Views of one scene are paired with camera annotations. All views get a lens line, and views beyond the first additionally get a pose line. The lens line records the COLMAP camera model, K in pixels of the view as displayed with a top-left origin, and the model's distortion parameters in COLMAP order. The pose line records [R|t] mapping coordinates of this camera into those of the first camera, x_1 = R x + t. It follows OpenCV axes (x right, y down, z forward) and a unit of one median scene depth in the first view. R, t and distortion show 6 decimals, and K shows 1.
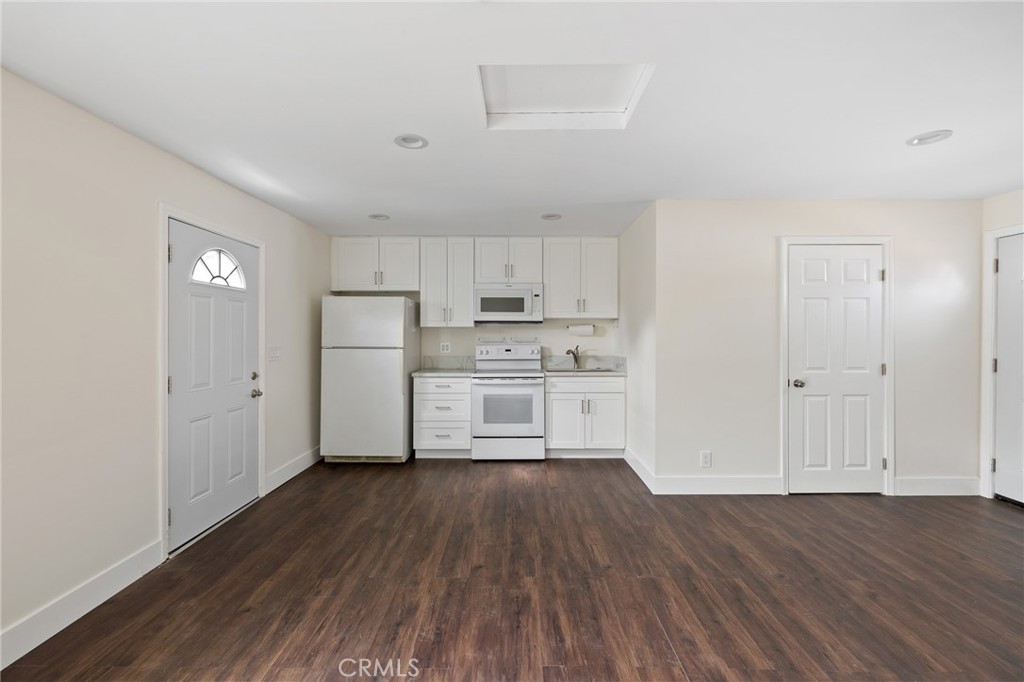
lens RADIAL K [[429.6, 0, 512.4], [0, 429.6, 333.0], [0, 0, 1]] dist [-0.000814, 0.000434]
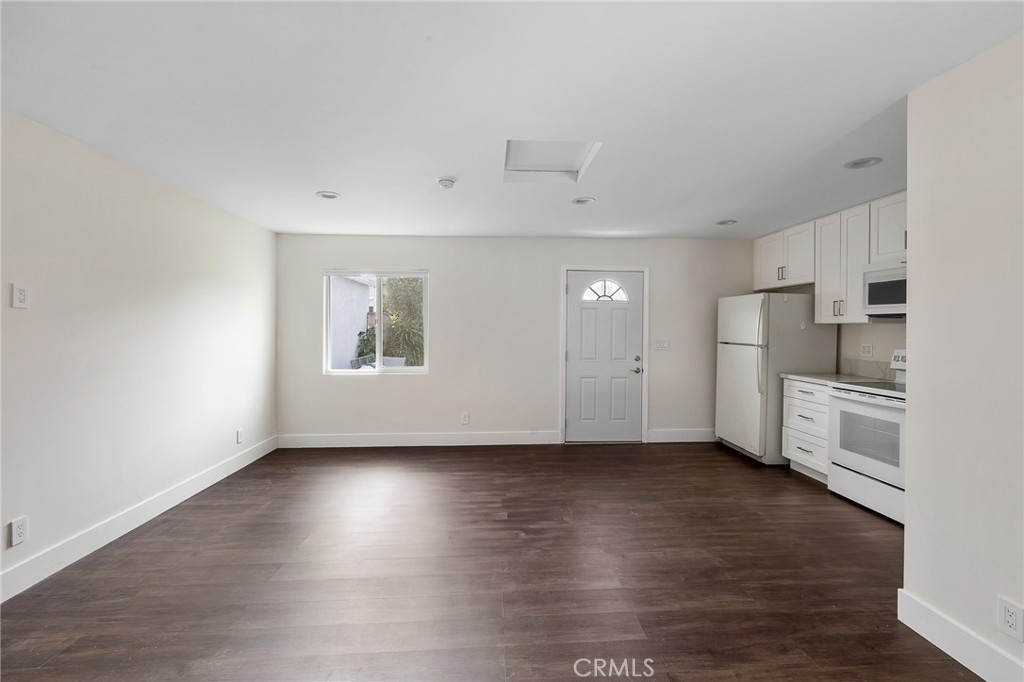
lens RADIAL K [[451.7, 0, 519.5], [0, 451.7, 329.8], [0, 0, 1]] dist [0.000318, 0.000182]
pose [[0.070542, 0.006241, -0.997489, 0.725005], [-0.005625, 0.999967, 0.005859, -0.004055], [0.997493, 0.005197, 0.070575, 0.375735]]
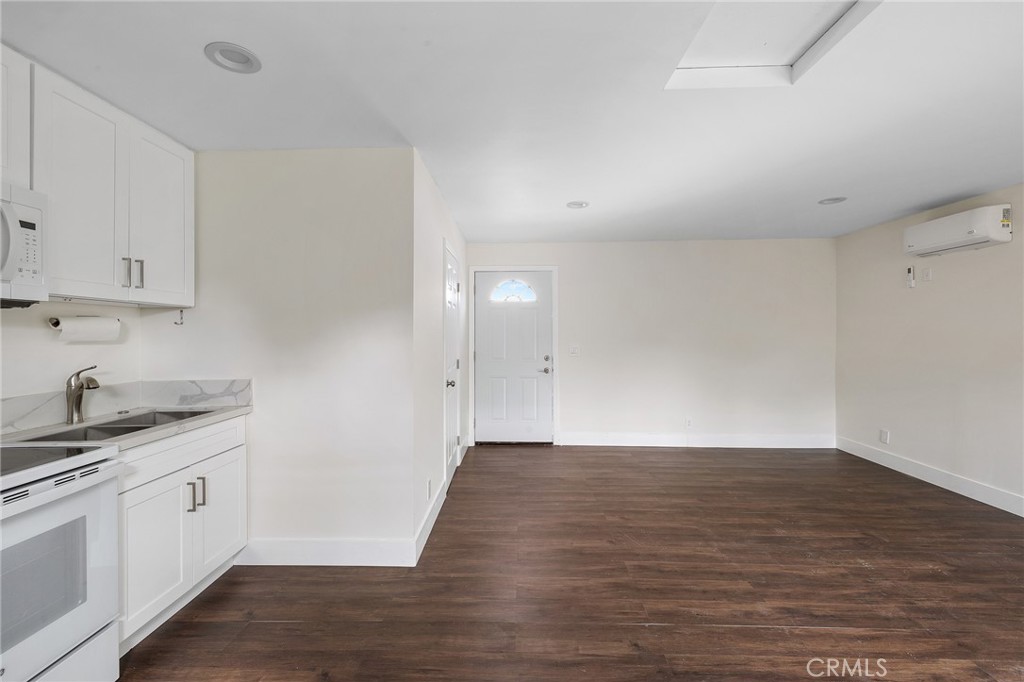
lens RADIAL K [[425.9, 0, 517.1], [0, 425.9, 332.0], [0, 0, 1]] dist [0.000049, -0.000107]
pose [[0.016033, 0.005741, 0.999855, -0.297718], [0.001946, 0.999981, -0.005773, -0.000944], [-0.999870, 0.002039, 0.016022, 0.672453]]
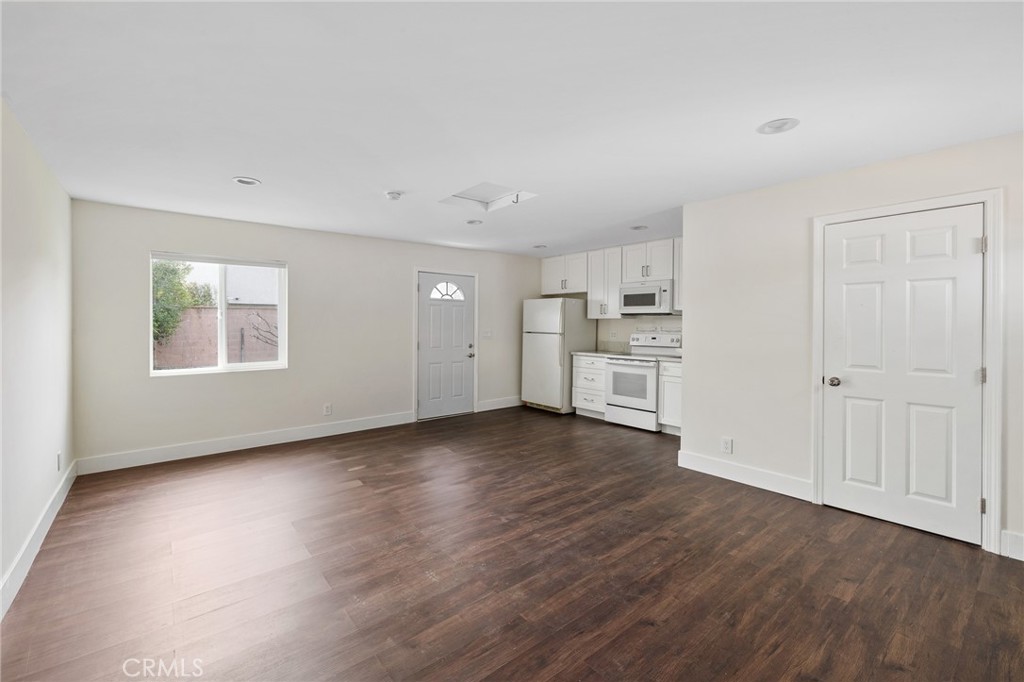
lens RADIAL K [[439.4, 0, 519.8], [0, 439.4, 329.4], [0, 0, 1]] dist [0.000311, 0.000083]
pose [[0.649773, 0.013662, -0.760006, 0.764967], [-0.004604, 0.999891, 0.014038, 0.001020], [0.760114, -0.005623, 0.649765, -0.056974]]
